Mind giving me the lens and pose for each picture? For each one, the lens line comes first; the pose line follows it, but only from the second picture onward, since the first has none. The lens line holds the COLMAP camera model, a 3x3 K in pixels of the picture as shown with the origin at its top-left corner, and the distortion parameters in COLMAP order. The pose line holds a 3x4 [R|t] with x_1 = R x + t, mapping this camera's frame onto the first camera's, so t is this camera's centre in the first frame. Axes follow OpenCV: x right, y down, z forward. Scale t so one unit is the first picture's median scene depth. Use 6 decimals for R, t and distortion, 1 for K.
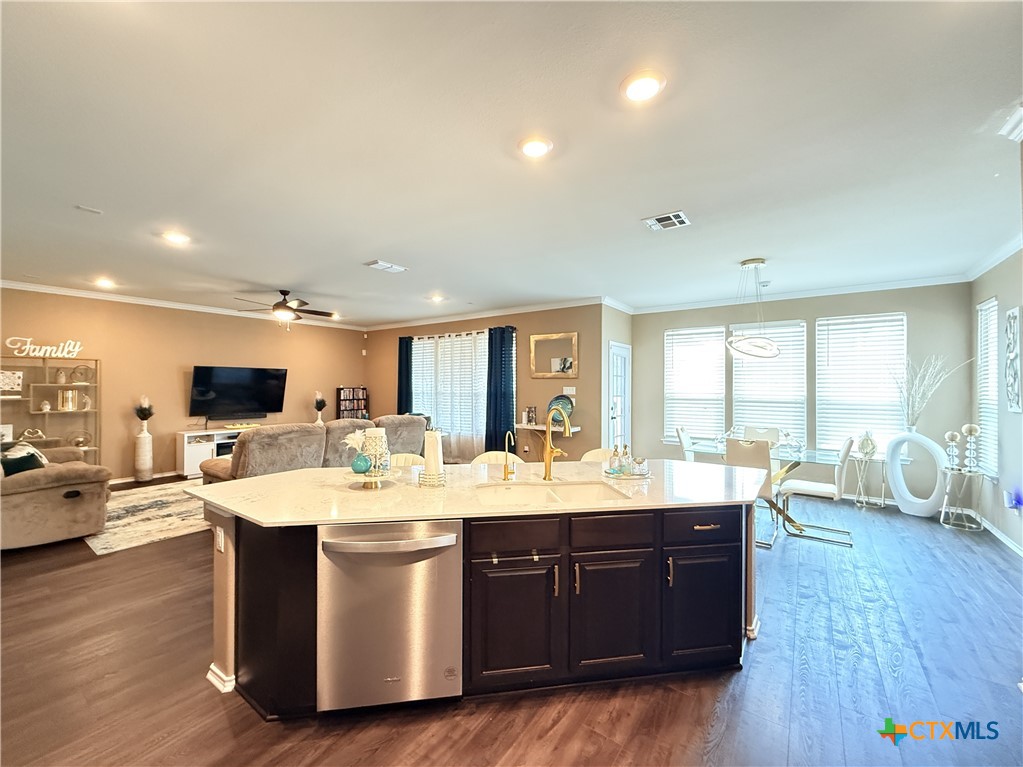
lens RADIAL K [[417.0, 0, 511.5], [0, 417.0, 383.5], [0, 0, 1]] dist [-0.000048, 0.000092]
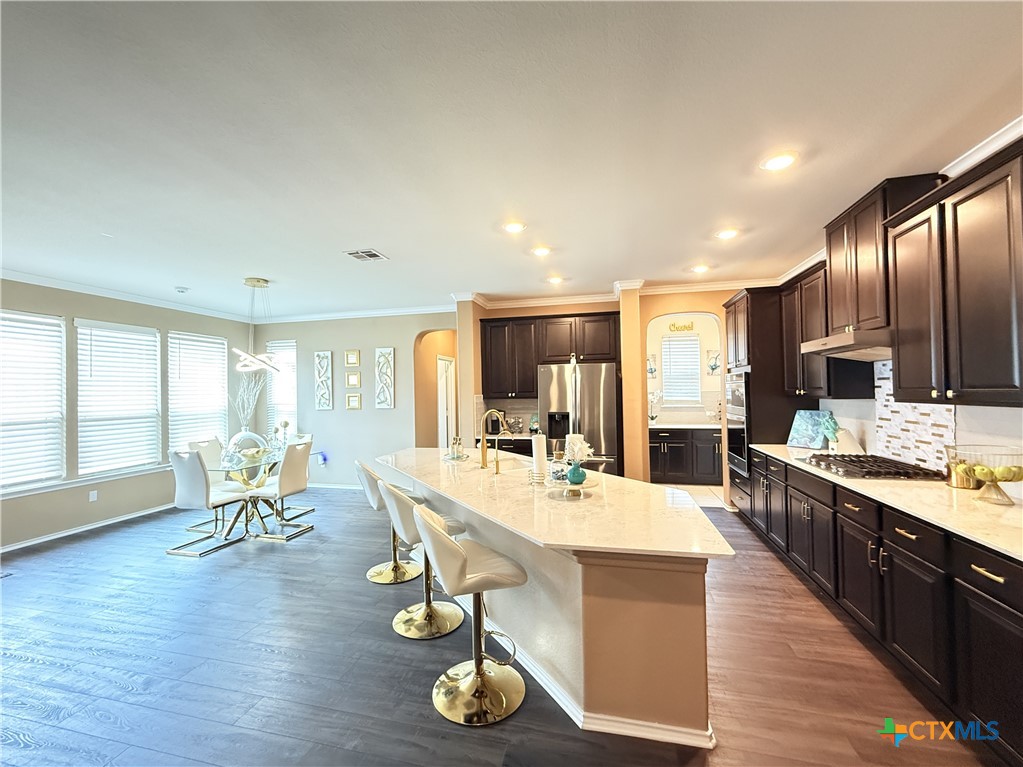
lens RADIAL K [[417.0, 0, 511.5], [0, 417.0, 383.5], [0, 0, 1]] dist [-0.000048, 0.000092]
pose [[-0.376765, 0.014841, 0.926190, -0.755892], [0.006060, 0.999890, -0.013556, -0.015915], [-0.926289, 0.000505, -0.376813, 0.917836]]
